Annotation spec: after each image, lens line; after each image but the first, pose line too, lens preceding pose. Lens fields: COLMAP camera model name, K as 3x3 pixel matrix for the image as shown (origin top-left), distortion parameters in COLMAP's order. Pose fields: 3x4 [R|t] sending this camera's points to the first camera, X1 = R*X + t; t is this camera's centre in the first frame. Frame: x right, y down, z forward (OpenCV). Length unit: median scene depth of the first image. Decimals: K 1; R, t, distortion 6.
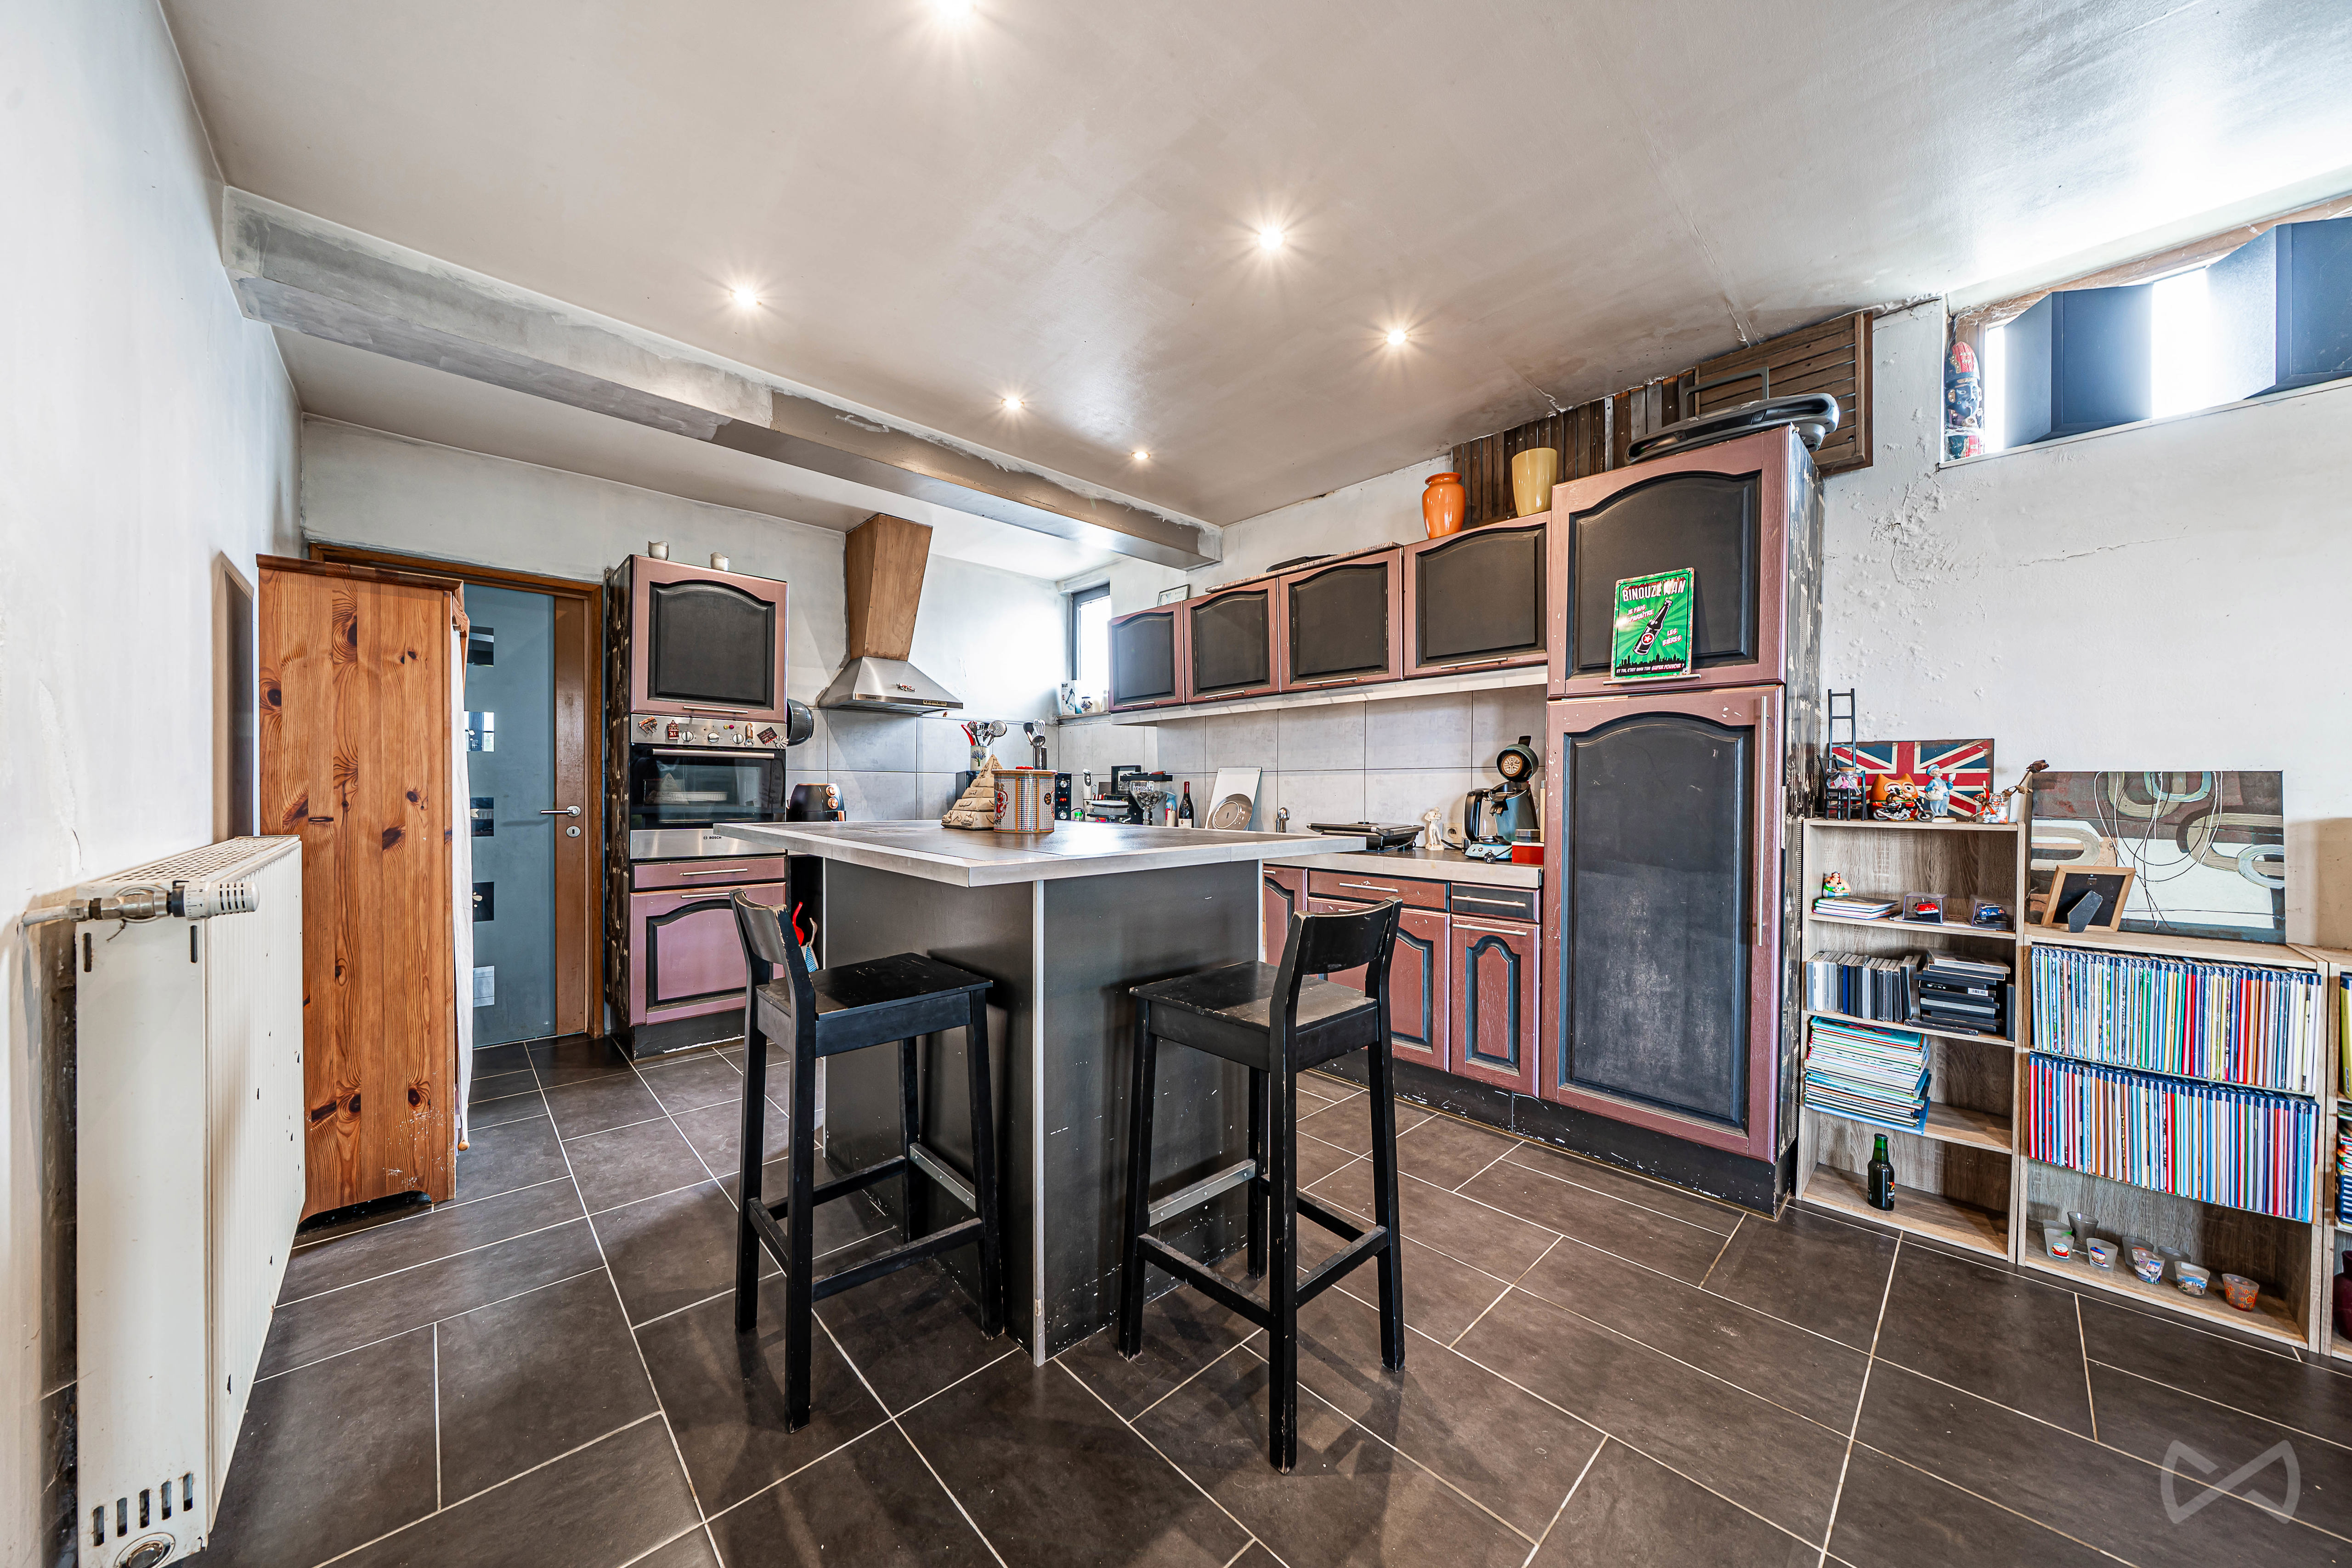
lens RADIAL K [[792.3, 0, 1176.9], [0, 792.3, 789.7], [0, 0, 1]] dist [-0.008398, -0.000239]
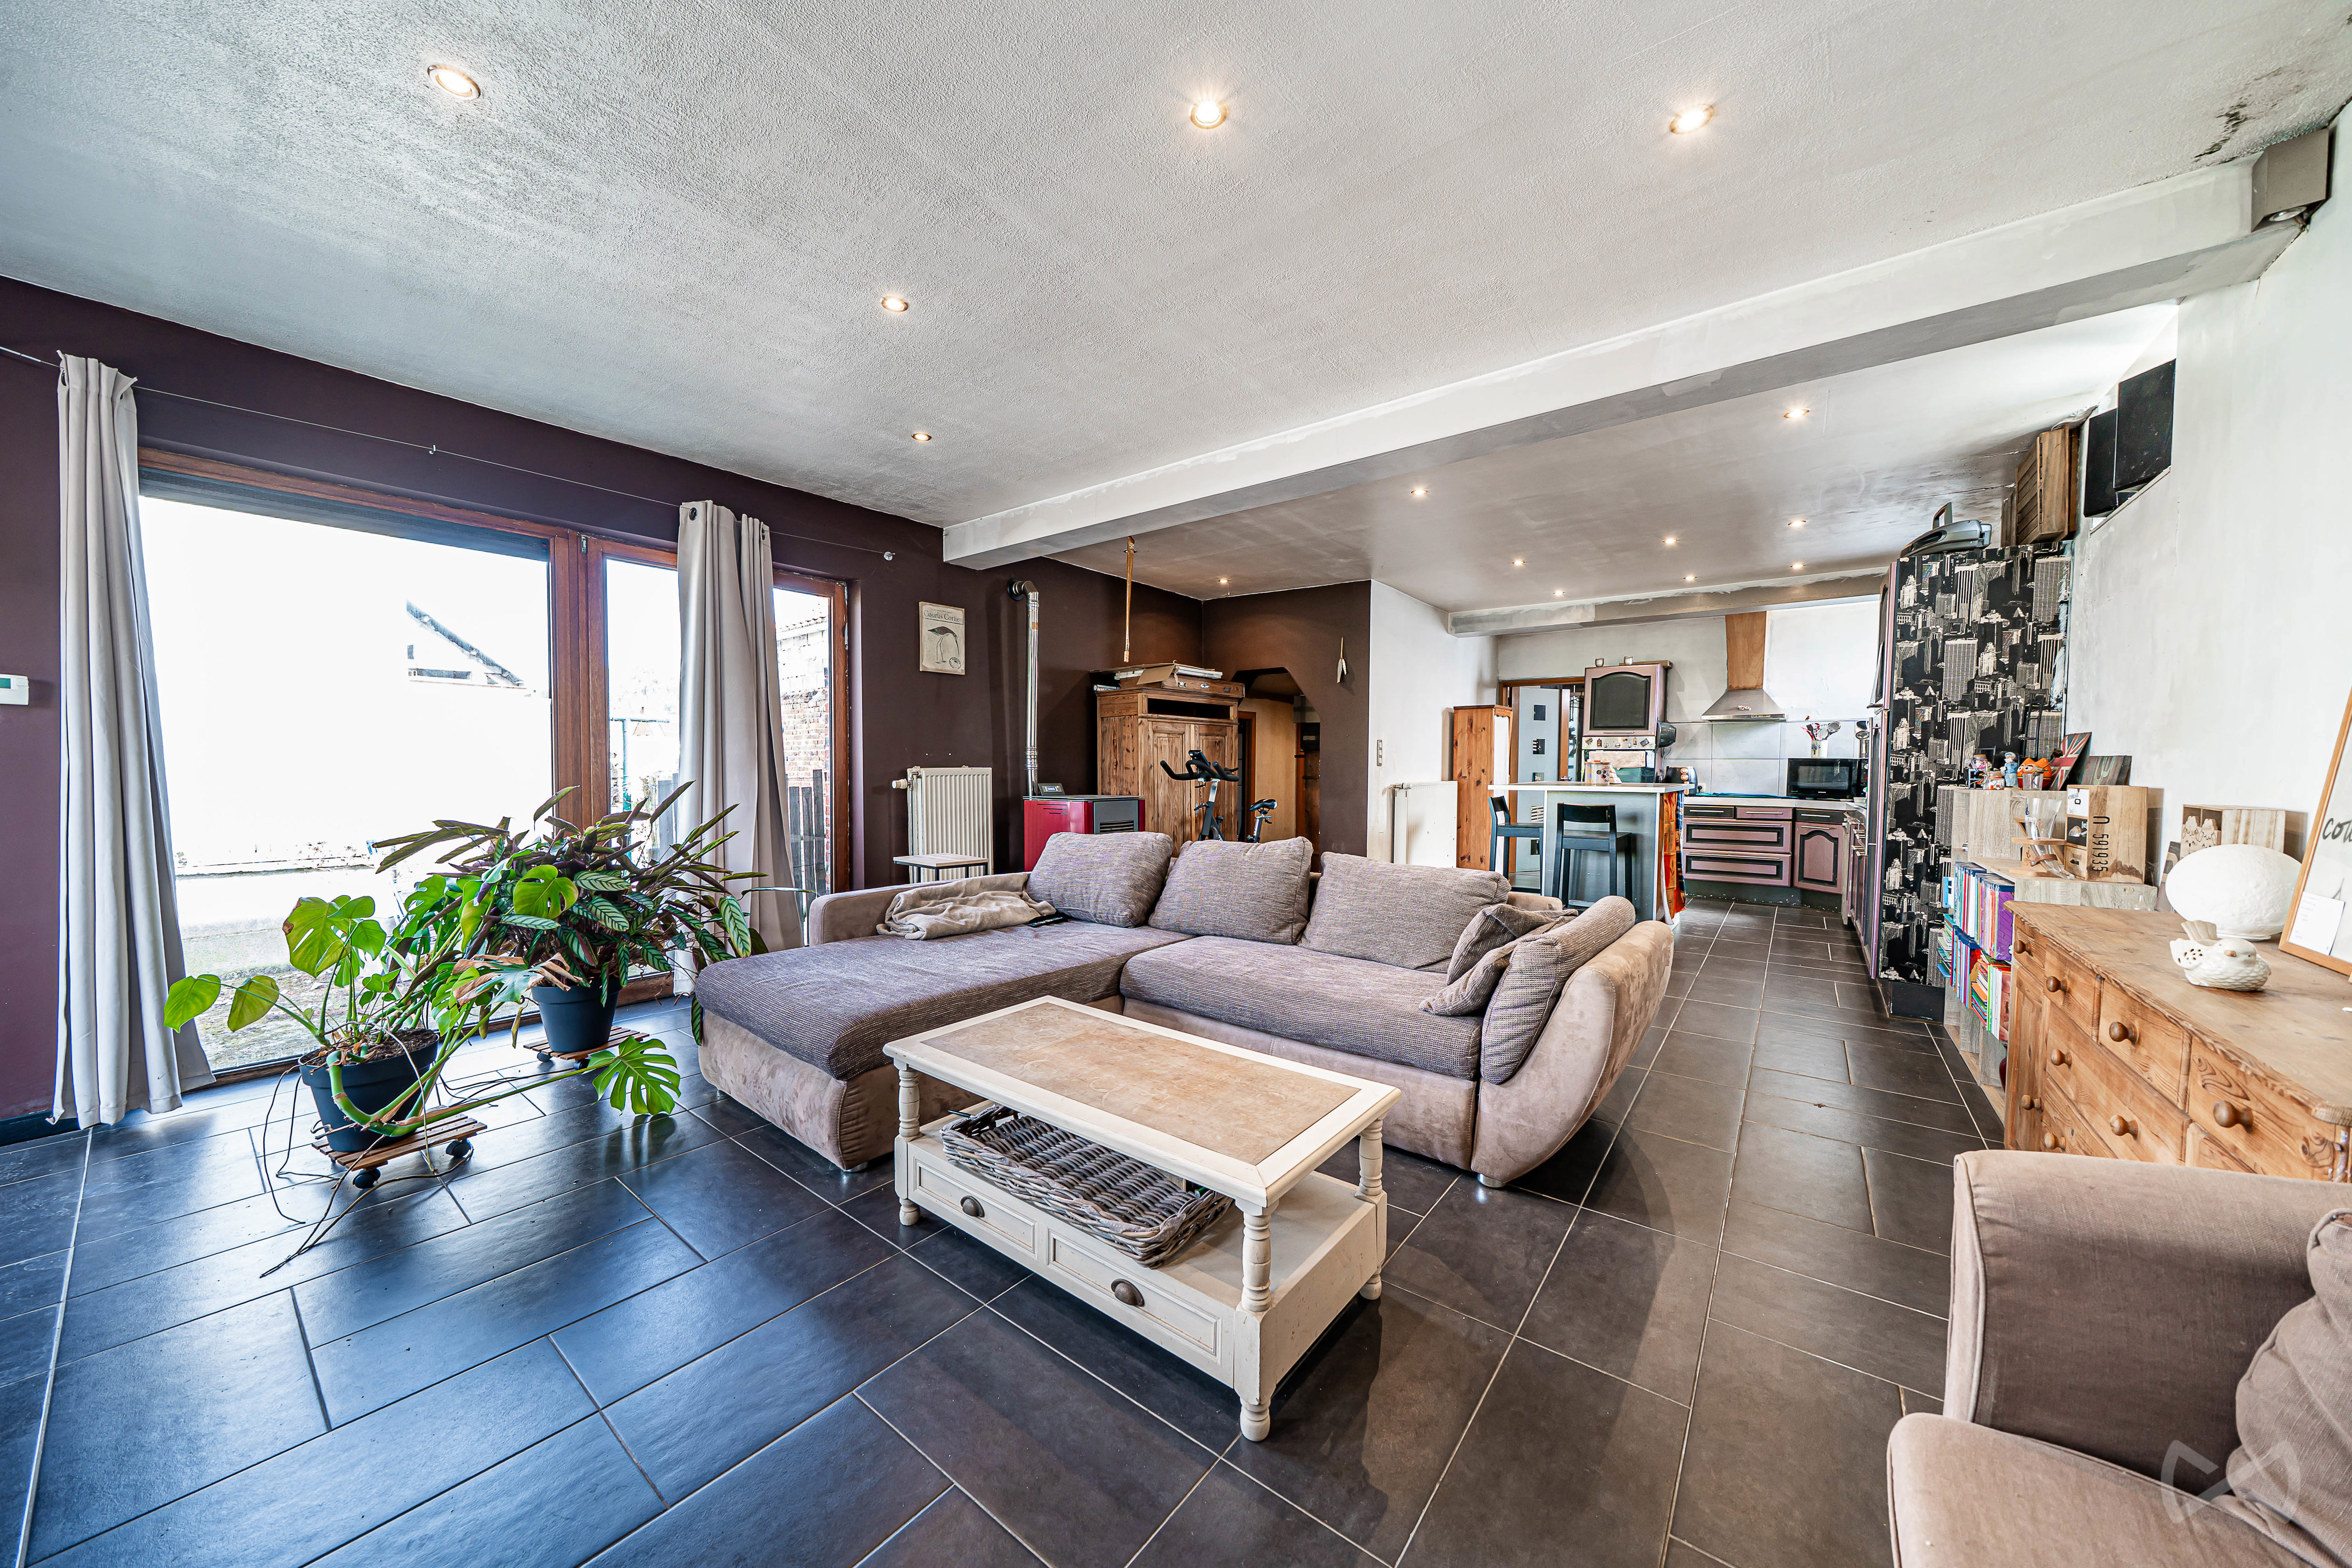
lens RADIAL K [[792.2, 0, 1178.5], [0, 792.2, 790.2], [0, 0, 1]] dist [-0.008398, -0.000239]
pose [[0.150603, 0.022625, -0.988335, 1.355183], [-0.003972, 0.999744, 0.022281, 0.012096], [0.988586, 0.000570, 0.150655, -0.501862]]
